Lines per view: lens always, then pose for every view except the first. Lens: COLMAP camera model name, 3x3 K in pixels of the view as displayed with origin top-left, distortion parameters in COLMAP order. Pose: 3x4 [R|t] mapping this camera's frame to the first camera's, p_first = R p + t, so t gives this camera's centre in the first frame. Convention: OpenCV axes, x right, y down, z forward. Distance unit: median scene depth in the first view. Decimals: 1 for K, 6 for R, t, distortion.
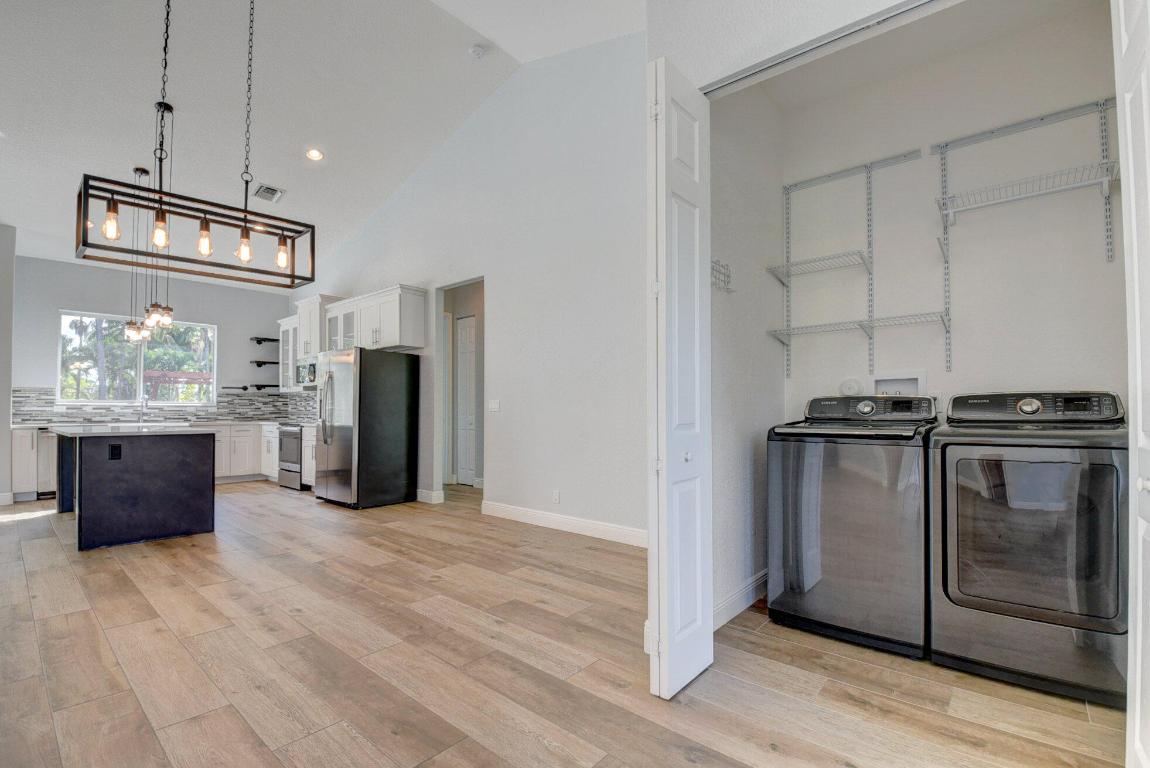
lens RADIAL K [[511.9, 0, 580.8], [0, 511.9, 402.9], [0, 0, 1]] dist [-0.011194, -0.011234]
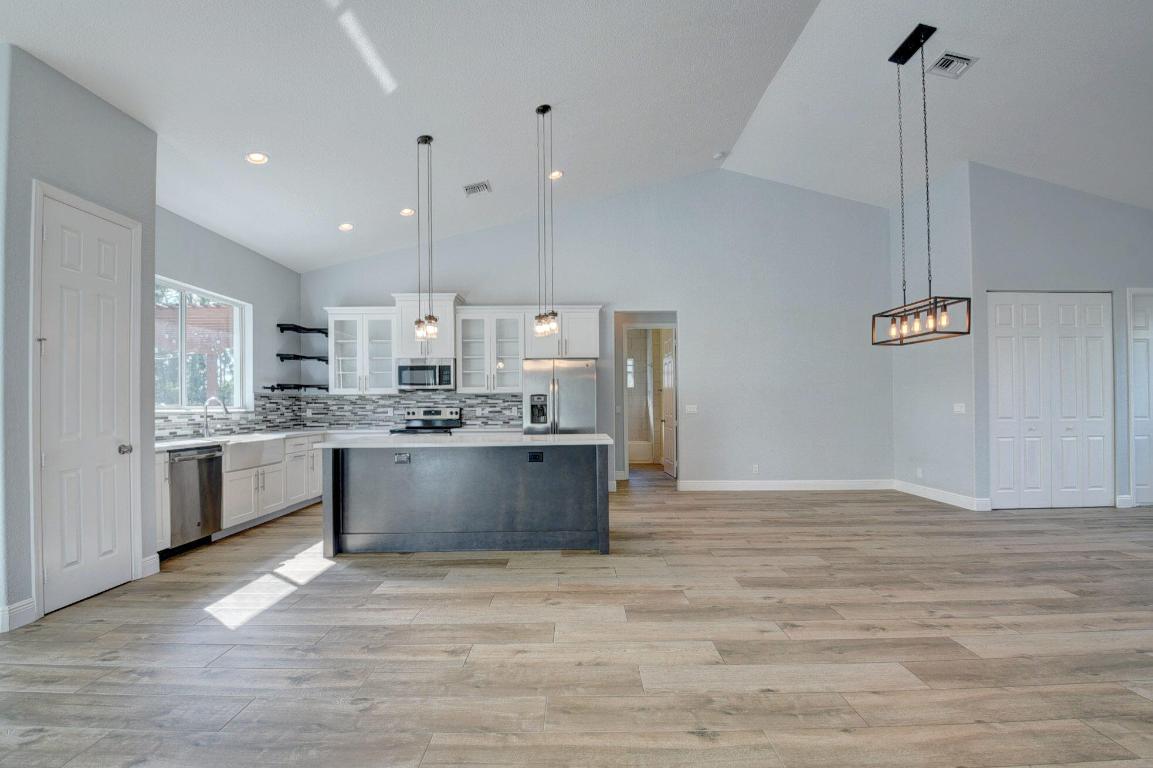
lens RADIAL K [[506.8, 0, 578.6], [0, 506.8, 401.9], [0, 0, 1]] dist [0.018227, -0.028276]
pose [[0.760101, 0.000713, 0.649804, -1.459374], [-0.002187, 0.999997, 0.001461, -0.018728], [-0.649801, -0.002532, 0.760100, 0.196596]]
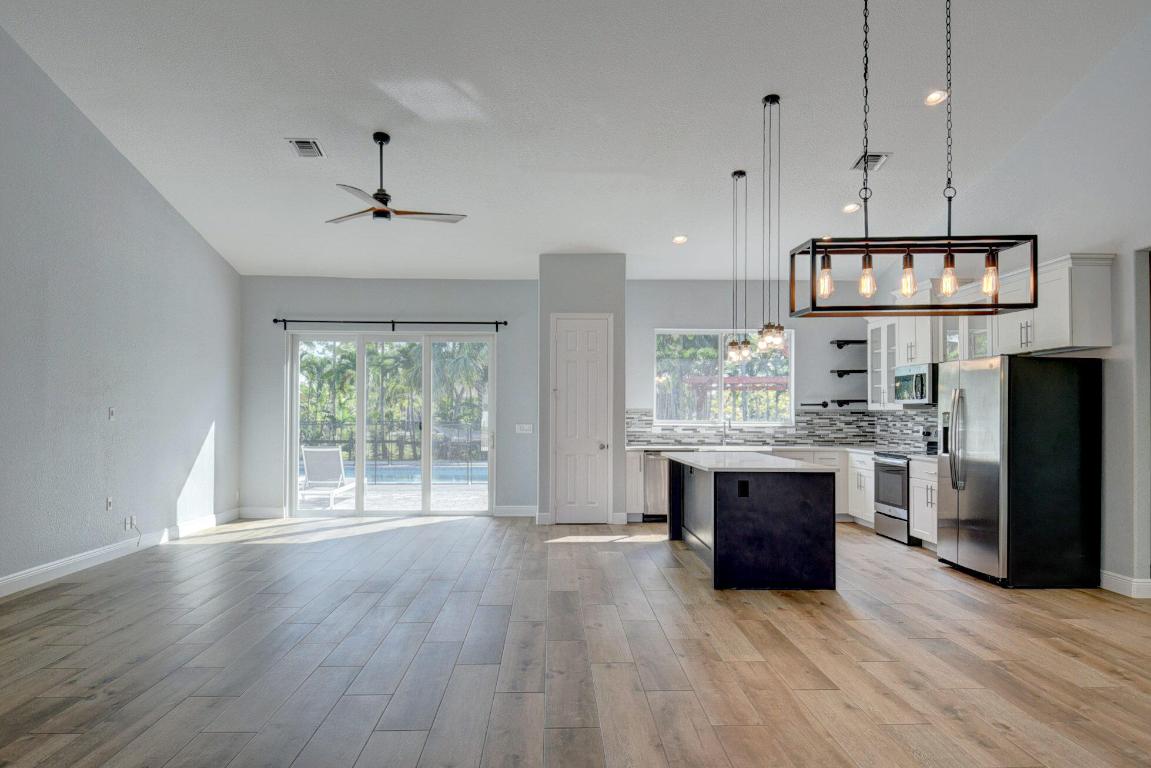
lens RADIAL K [[749.3, 0, 575.3], [0, 749.3, 401.7], [0, 0, 1]] dist [0.048089, -0.059985]
pose [[0.670946, -0.008250, -0.741460, -0.080767], [0.005994, 0.999966, -0.005703, -0.052230], [0.741482, -0.000618, 0.670972, -0.158391]]
